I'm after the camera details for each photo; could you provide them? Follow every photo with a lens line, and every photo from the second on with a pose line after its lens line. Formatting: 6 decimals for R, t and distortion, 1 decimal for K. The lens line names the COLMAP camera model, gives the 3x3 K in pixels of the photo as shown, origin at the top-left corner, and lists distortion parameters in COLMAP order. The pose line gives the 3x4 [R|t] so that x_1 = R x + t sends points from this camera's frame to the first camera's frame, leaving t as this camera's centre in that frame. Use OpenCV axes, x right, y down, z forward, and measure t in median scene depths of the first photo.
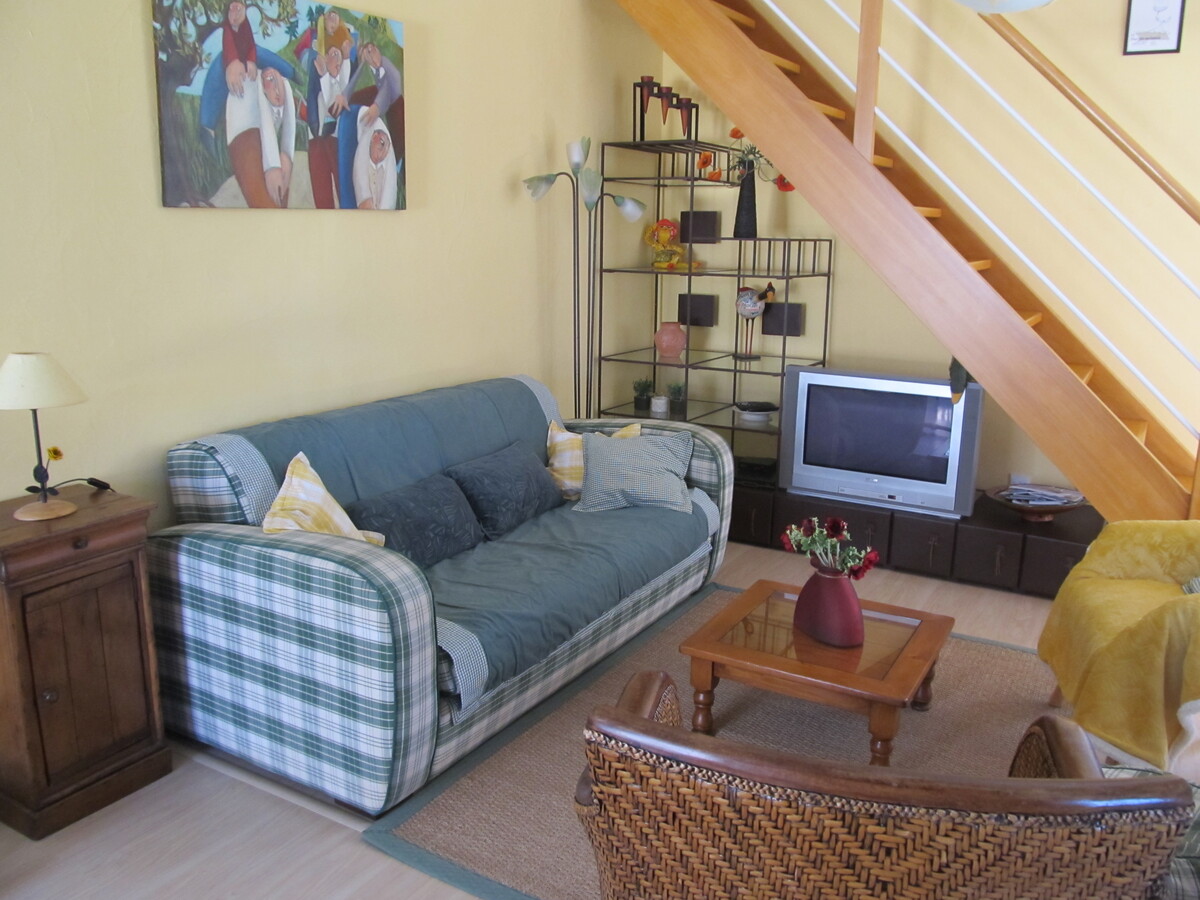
lens RADIAL K [[1002.9, 0, 597.3], [0, 1002.9, 403.5], [0, 0, 1]] dist [-0.039501, -0.020290]
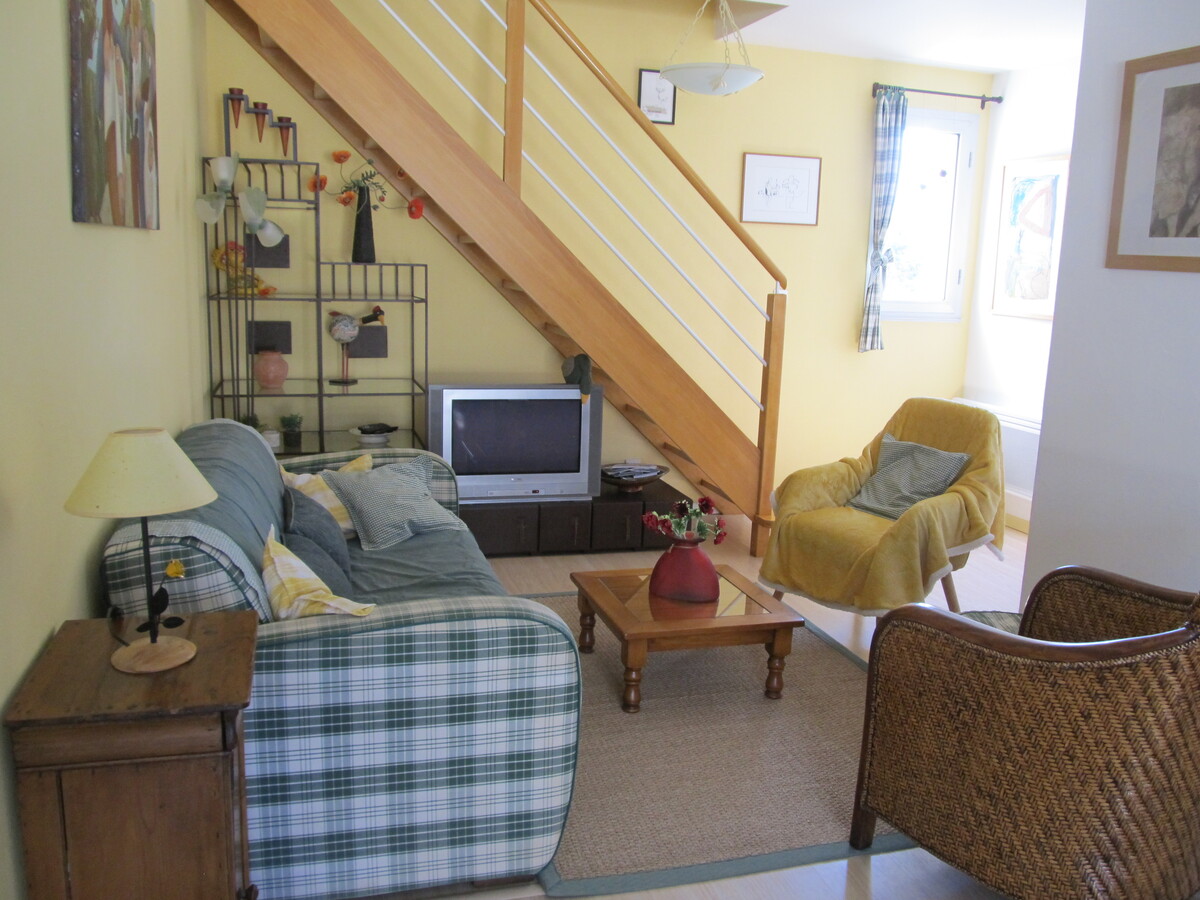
lens RADIAL K [[1002.9, 0, 597.3], [0, 1002.9, 400.2], [0, 0, 1]] dist [-0.039501, -0.020290]
pose [[0.682355, -0.090675, 0.725376, -0.551104], [0.105209, 0.994128, 0.025300, -0.036348], [-0.723411, 0.059053, 0.687888, 0.182750]]
